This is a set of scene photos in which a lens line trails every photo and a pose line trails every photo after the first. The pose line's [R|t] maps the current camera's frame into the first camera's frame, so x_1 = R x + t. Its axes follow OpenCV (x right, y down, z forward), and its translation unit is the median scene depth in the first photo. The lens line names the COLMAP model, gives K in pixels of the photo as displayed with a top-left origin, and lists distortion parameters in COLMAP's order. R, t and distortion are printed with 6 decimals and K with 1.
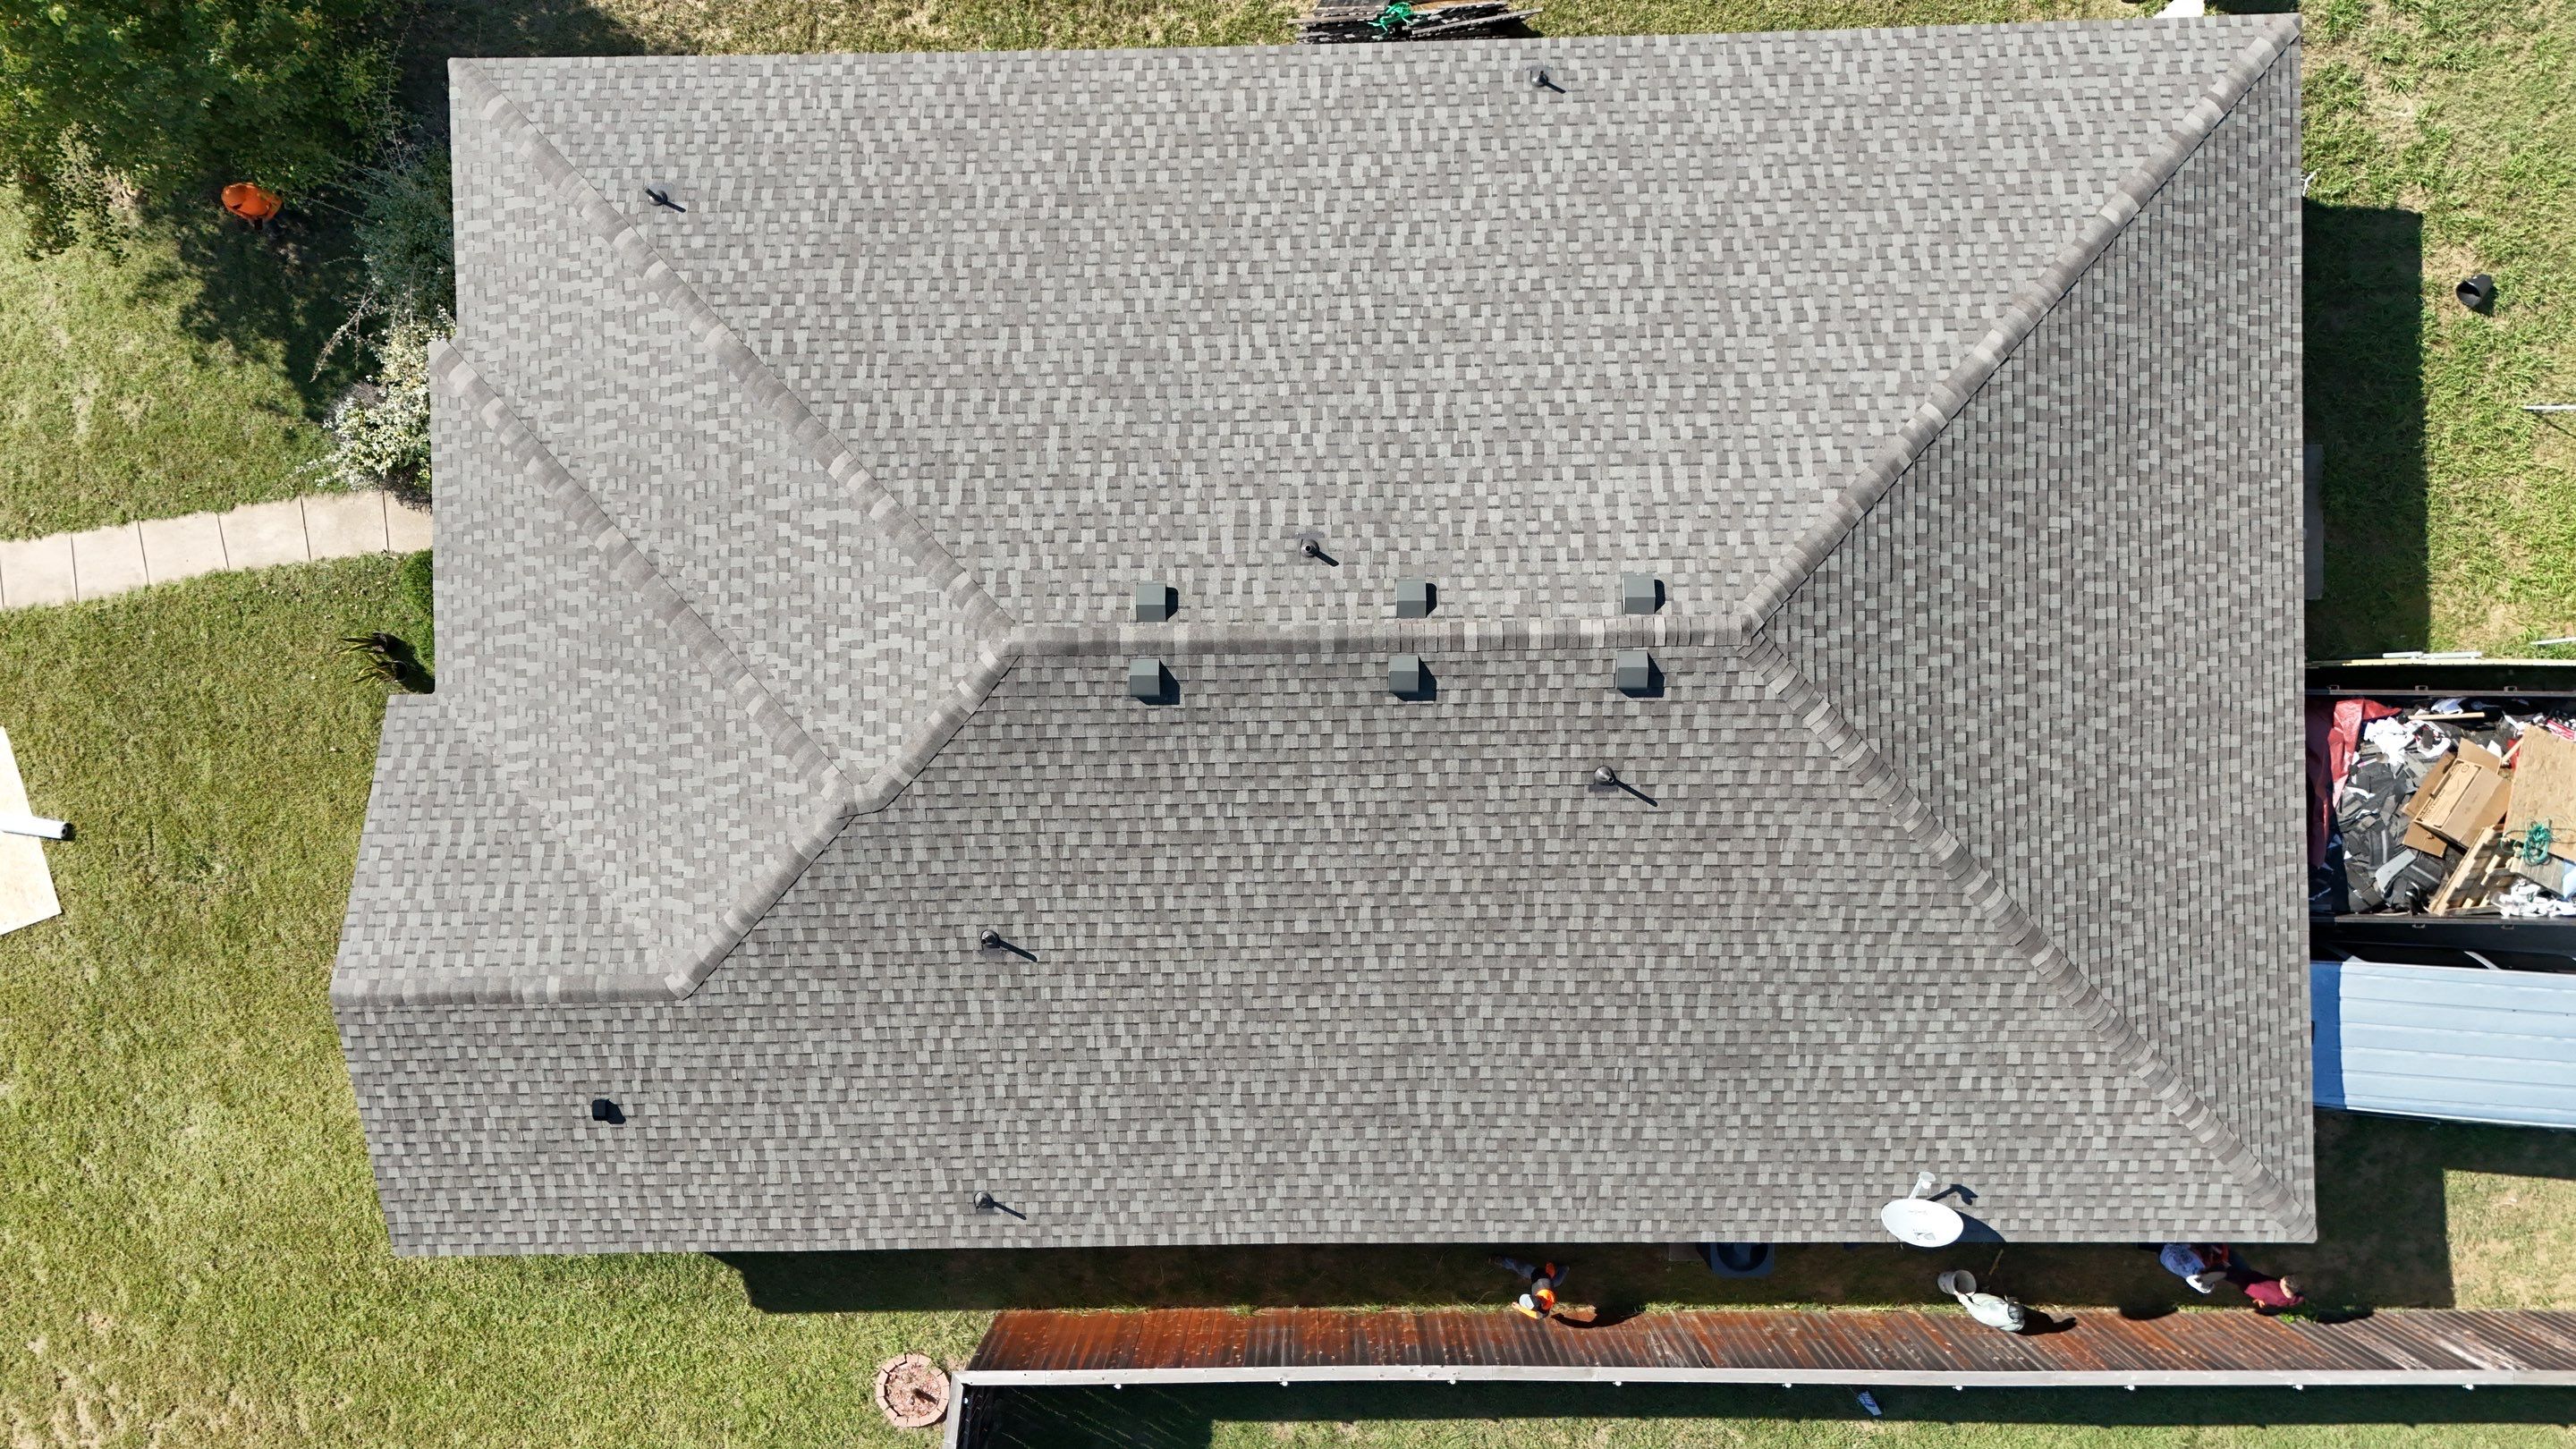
lens RADIAL K [[1883.8, 0, 1288.0], [0, 1883.8, 724.5], [0, 0, 1]] dist [0.081798, -0.068280]
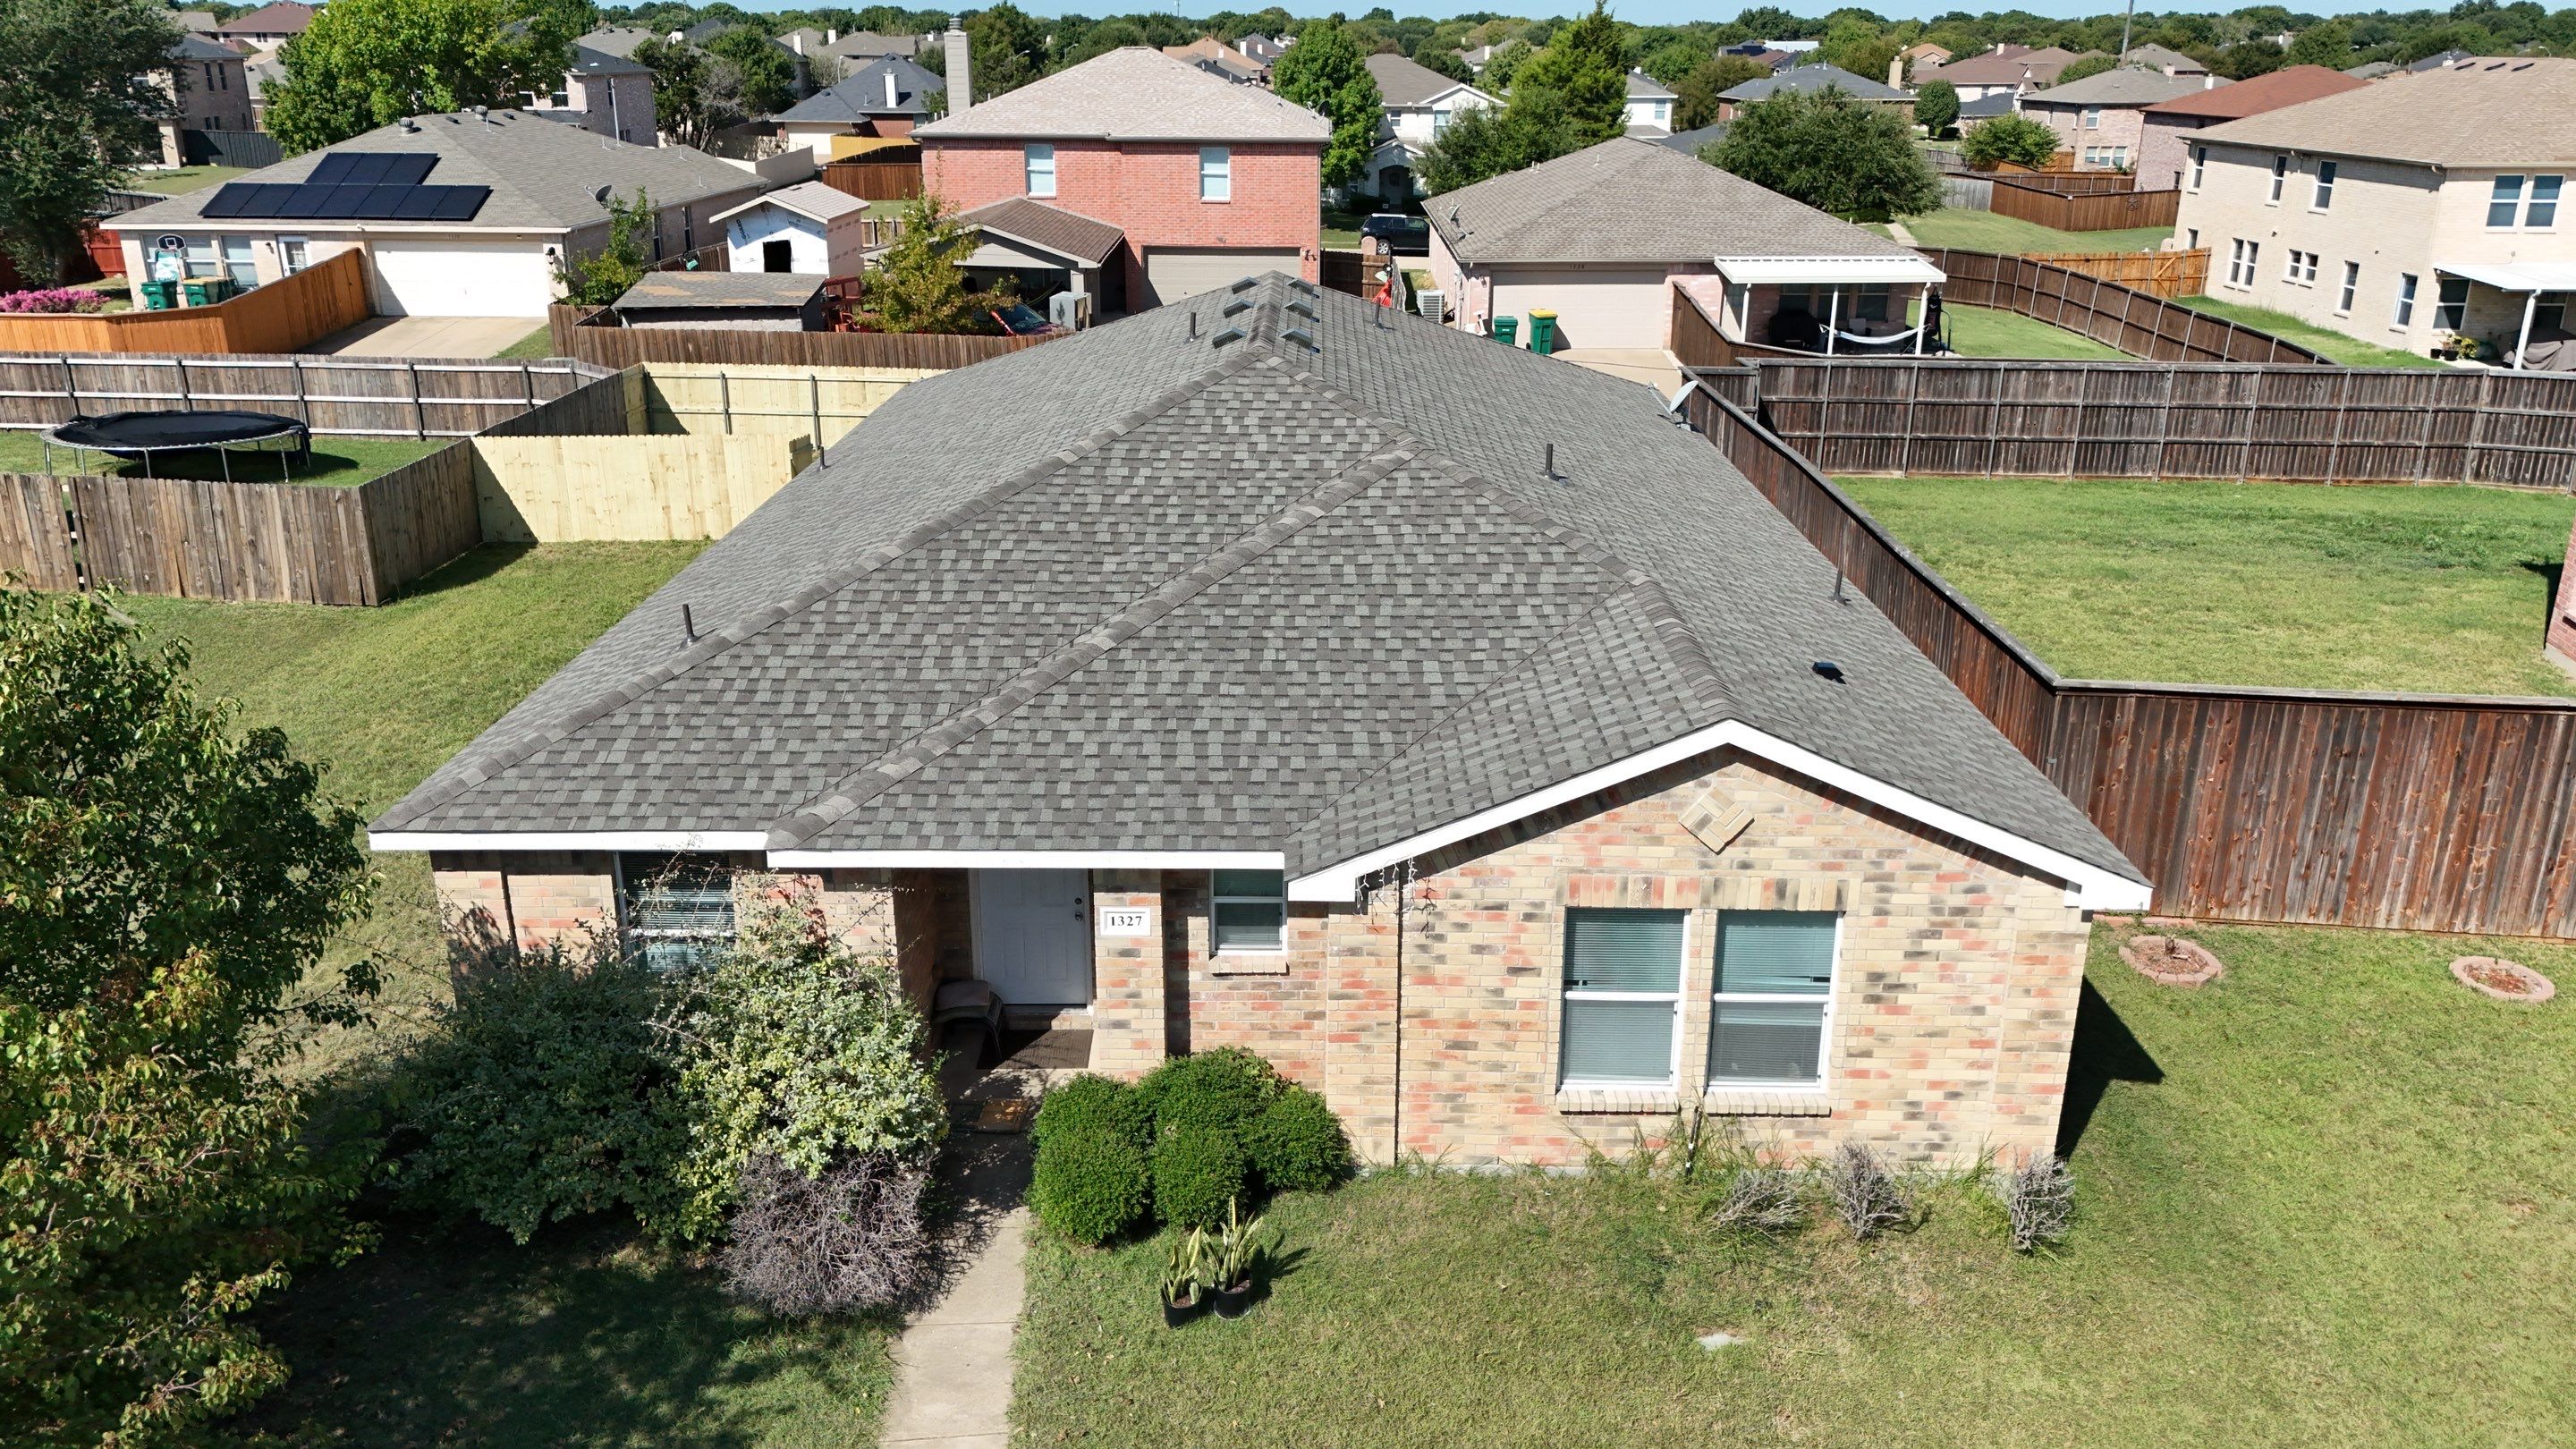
lens RADIAL K [[1876.9, 0, 1293.7], [0, 1876.9, 723.4], [0, 0, 1]] dist [0.078335, -0.063292]
pose [[0.029697, -0.299412, 0.953662, -1.107358], [0.999512, -0.000374, -0.031242, 0.008390], [0.009711, 0.954124, 0.299254, 0.786762]]
